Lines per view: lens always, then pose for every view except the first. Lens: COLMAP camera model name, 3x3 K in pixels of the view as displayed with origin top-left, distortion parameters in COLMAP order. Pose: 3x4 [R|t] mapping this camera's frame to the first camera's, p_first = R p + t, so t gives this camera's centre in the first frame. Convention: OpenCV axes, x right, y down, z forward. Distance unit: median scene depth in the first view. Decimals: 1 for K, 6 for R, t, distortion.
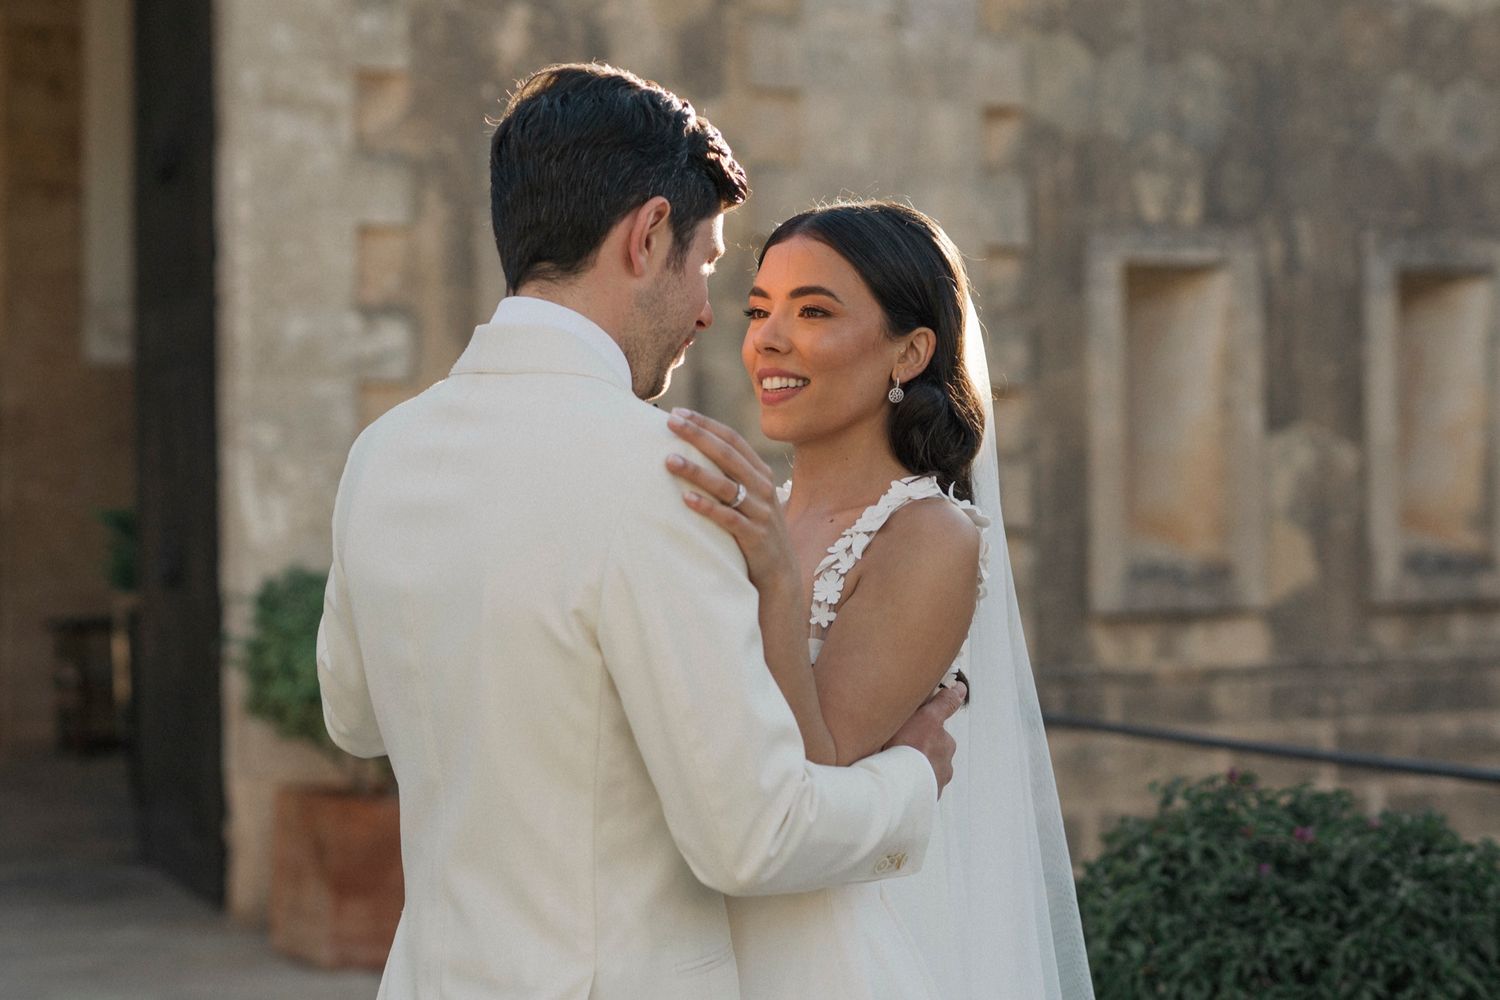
lens RADIAL K [[2922.1, 0, 748.6], [0, 2922.1, 500.7], [0, 0, 1]] dist [-0.001241, 0.000000]
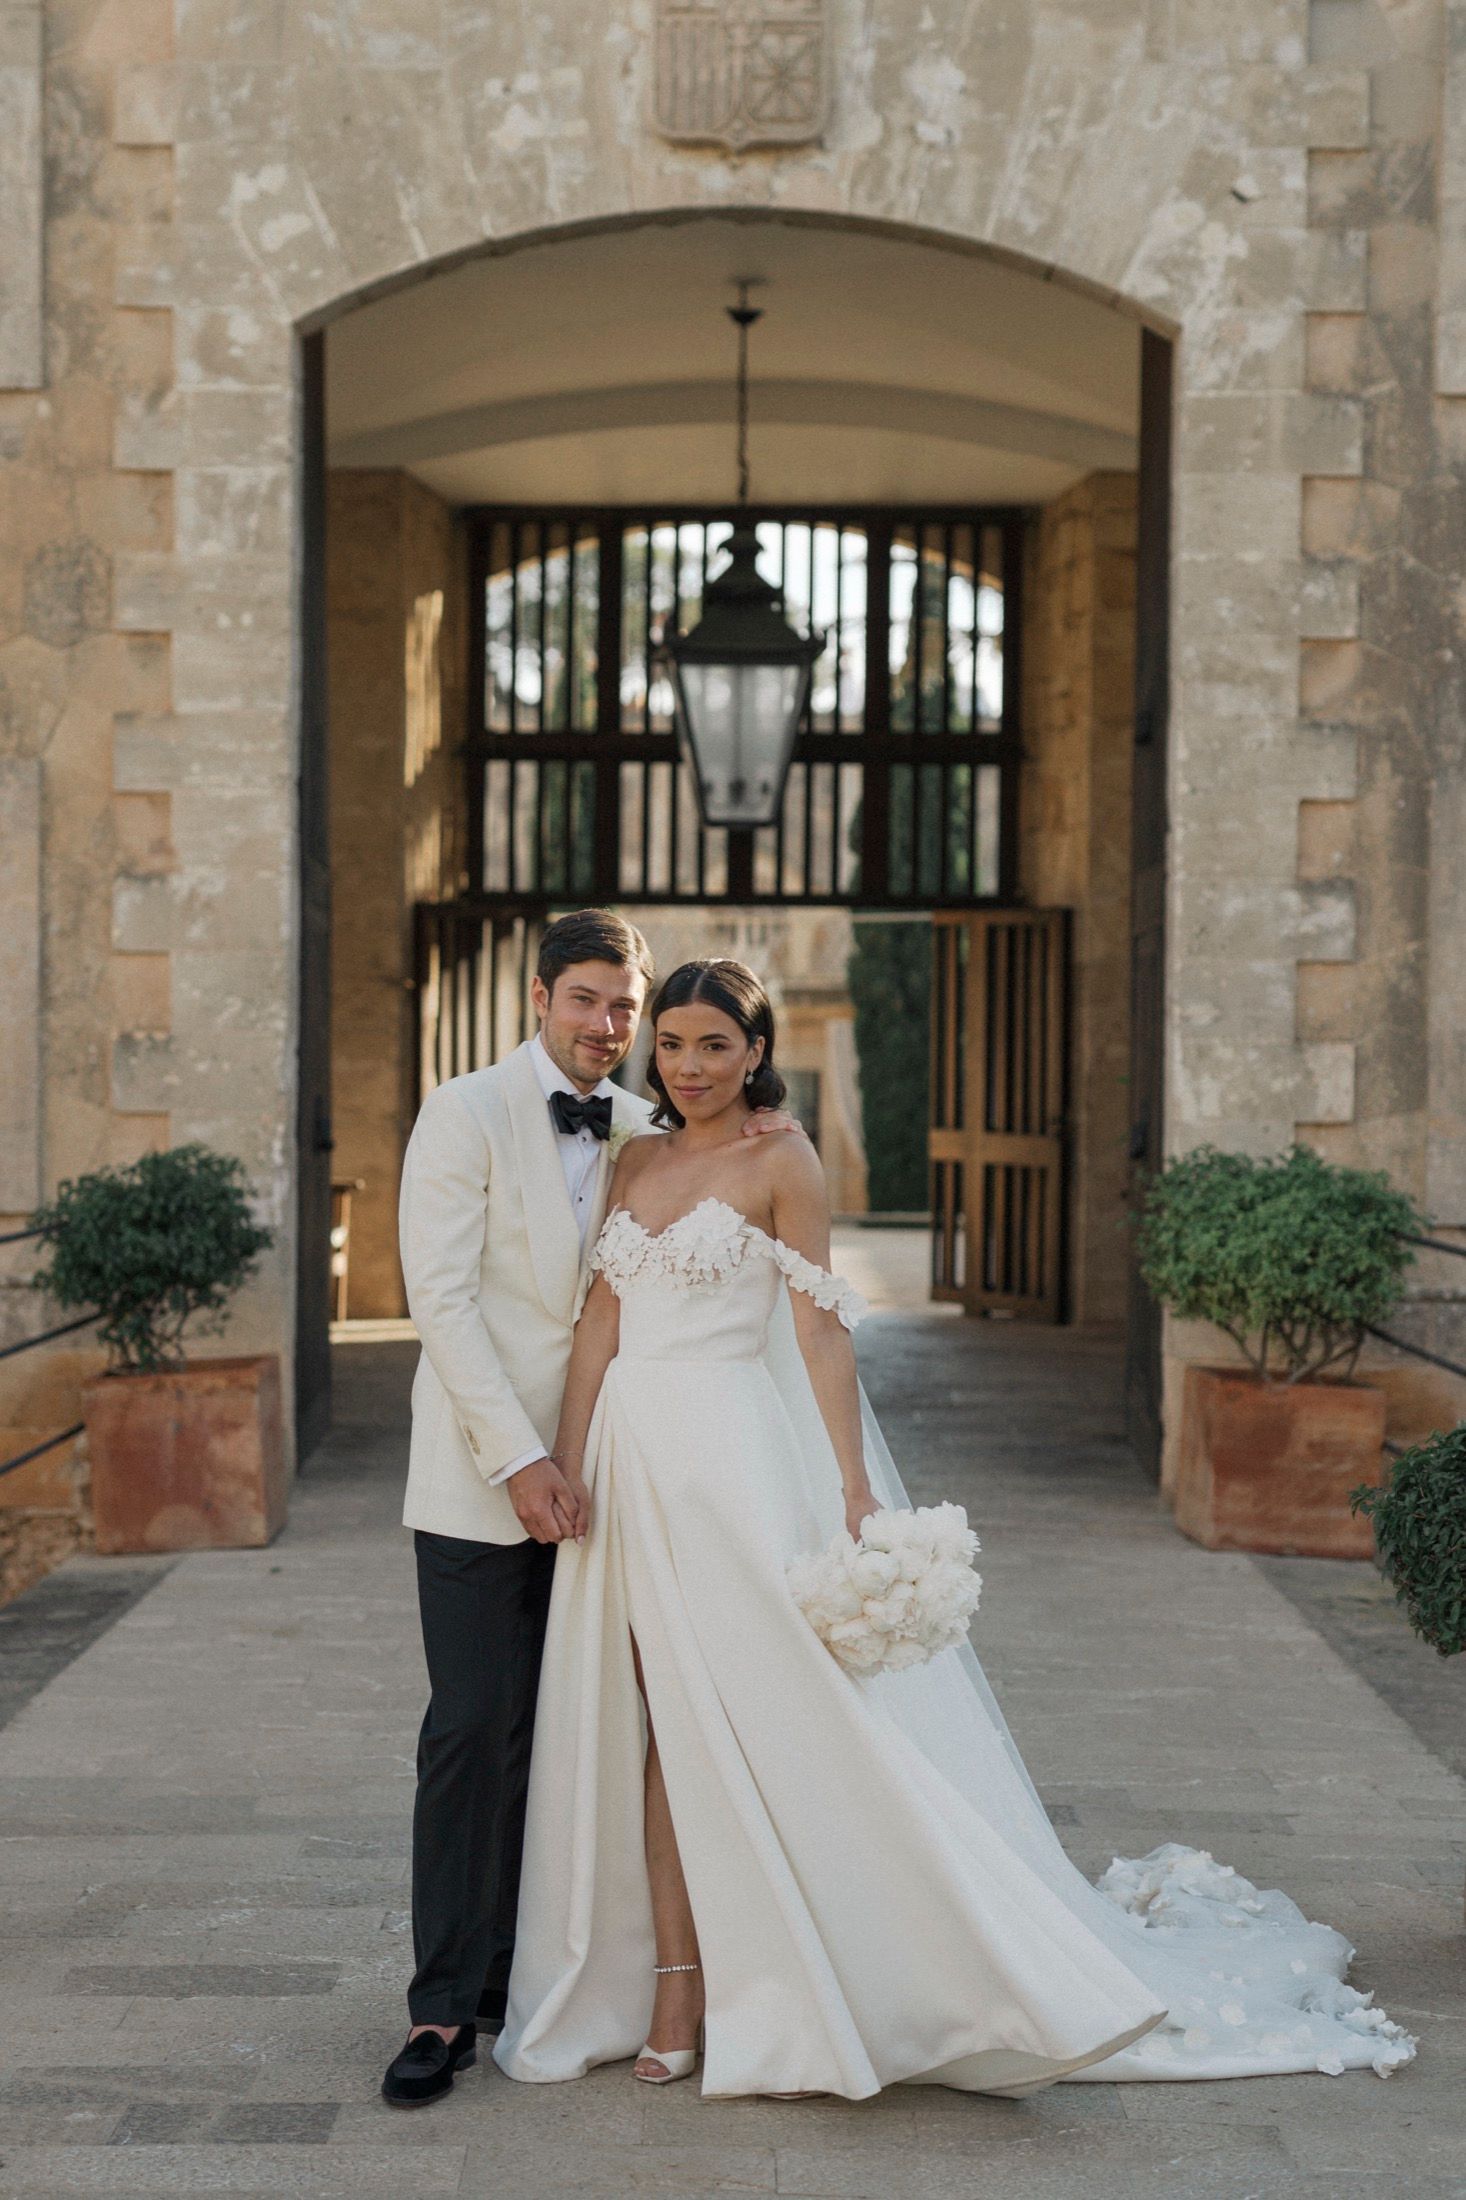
lens RADIAL K [[4285.7, 0, 671.9], [0, 4285.7, 1104.4], [0, 0, 1]] dist [-0.001241, 0.000000]
pose [[0.897913, 0.023237, -0.439559, 0.309263], [-0.013980, 0.999607, 0.024285, -0.024282], [0.439951, -0.015661, 0.897885, -0.377949]]
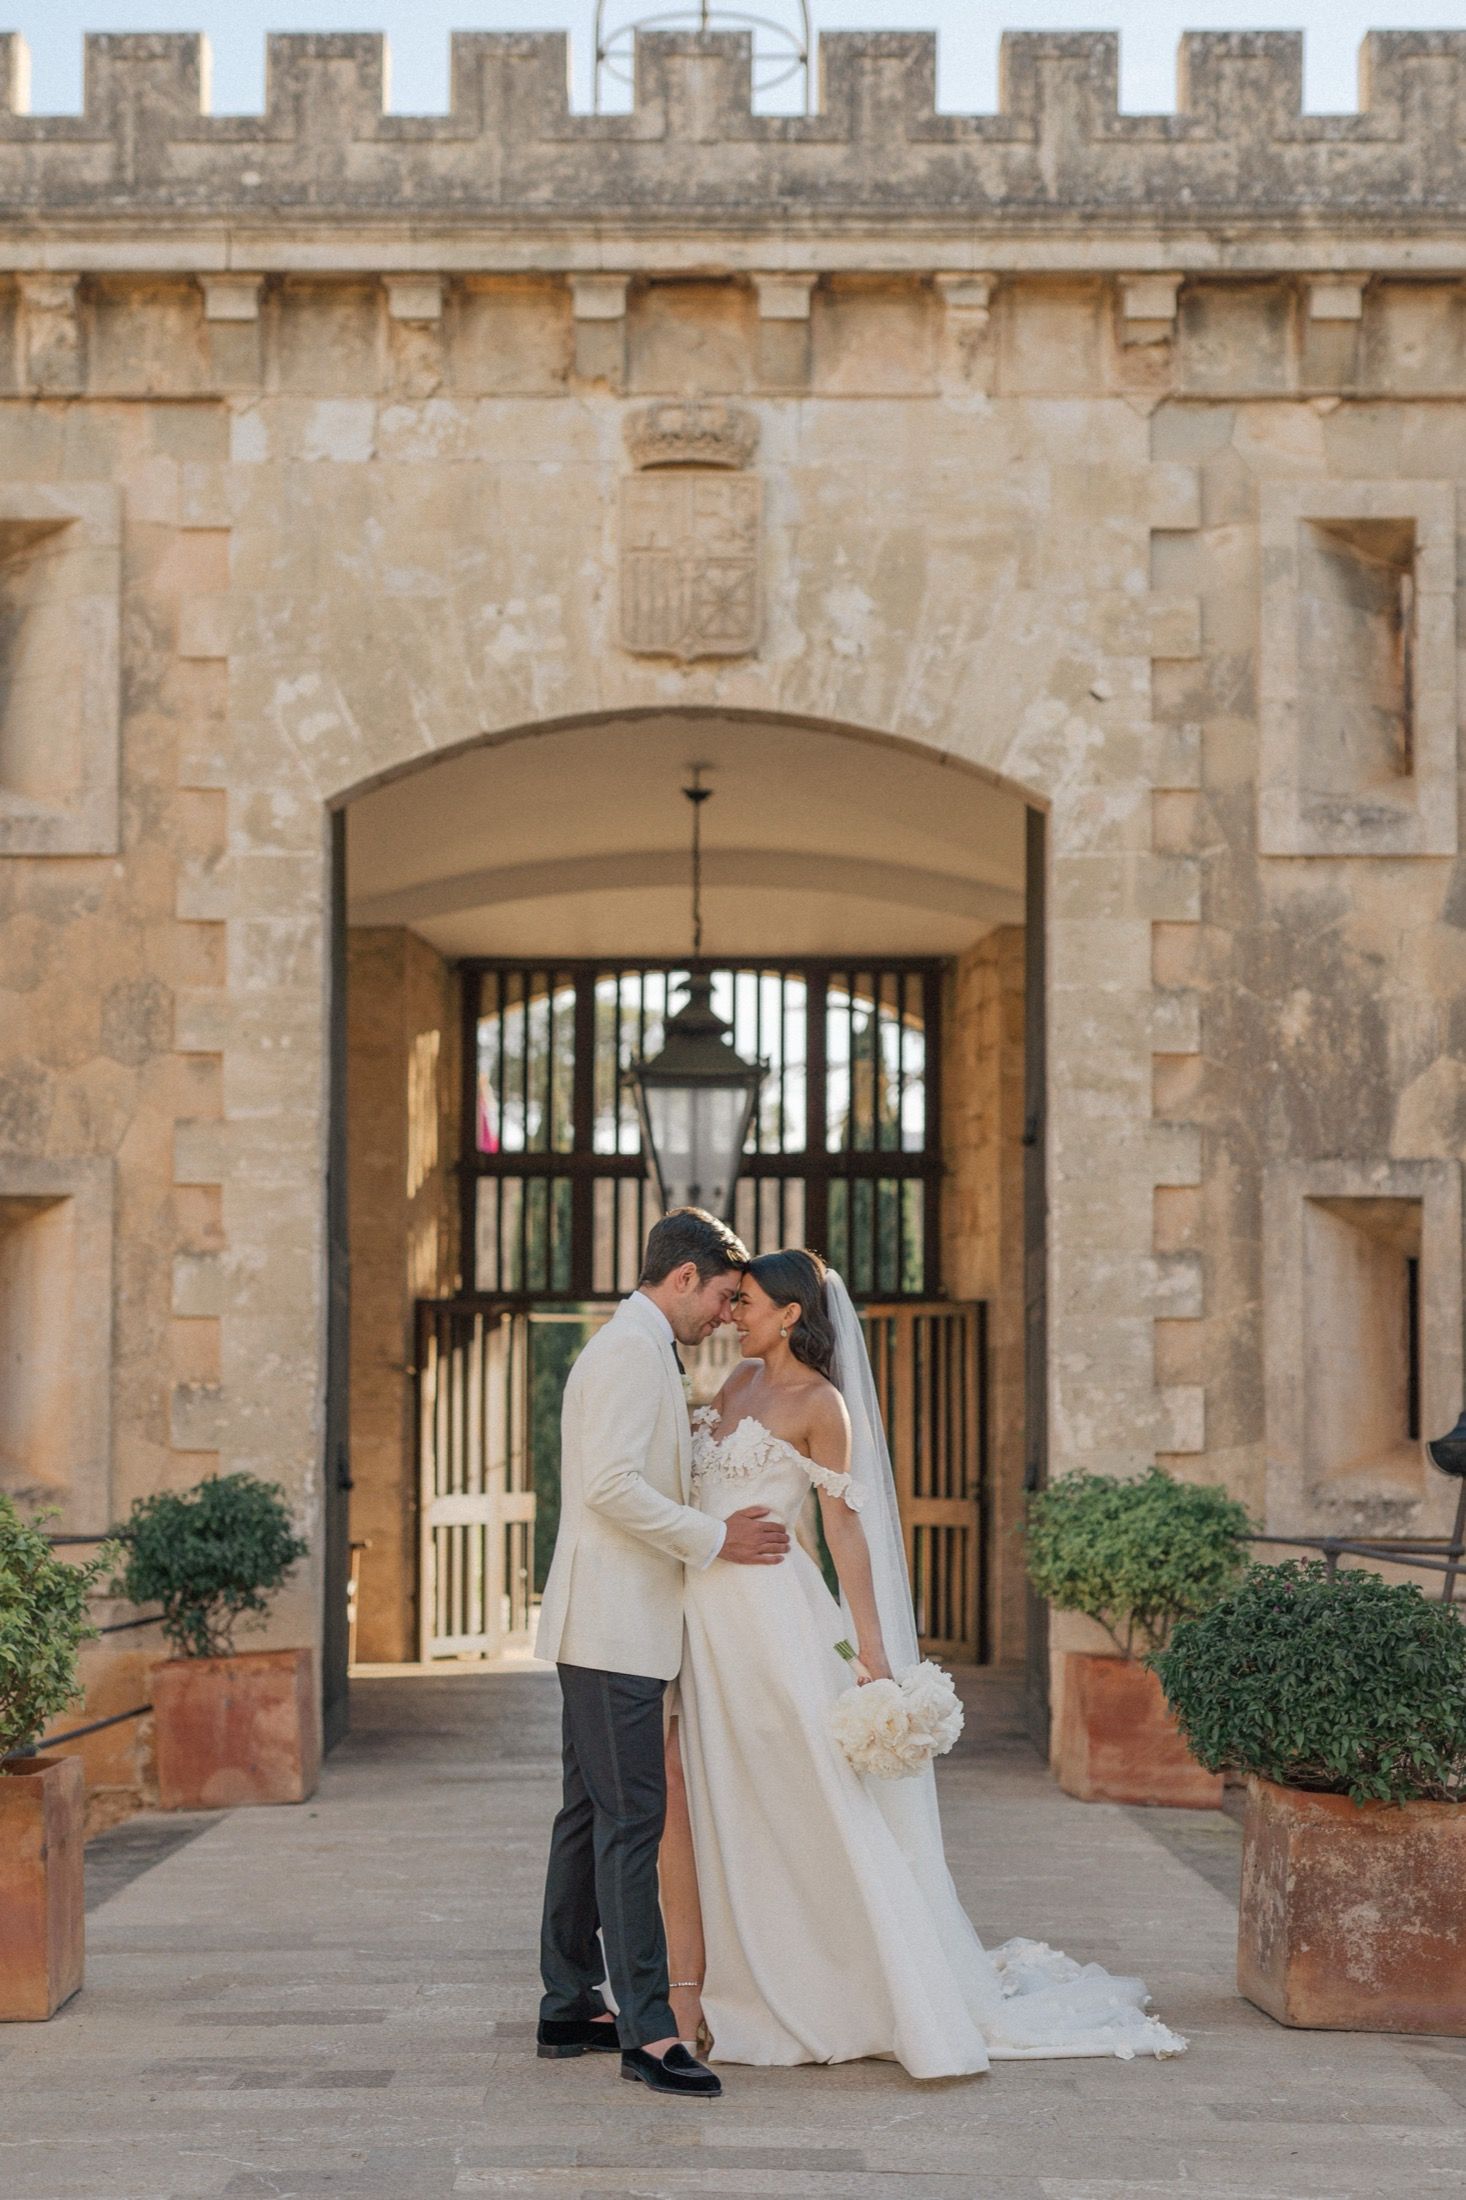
lens RADIAL K [[4285.7, 0, 734.8], [0, 4285.7, 1099.3], [0, 0, 1]] dist [-0.001241, 0.000000]
pose [[0.906911, -0.030739, -0.420200, 0.442361], [-0.007201, 0.996058, -0.088408, 0.025815], [0.421261, 0.083204, 0.903115, -0.641361]]
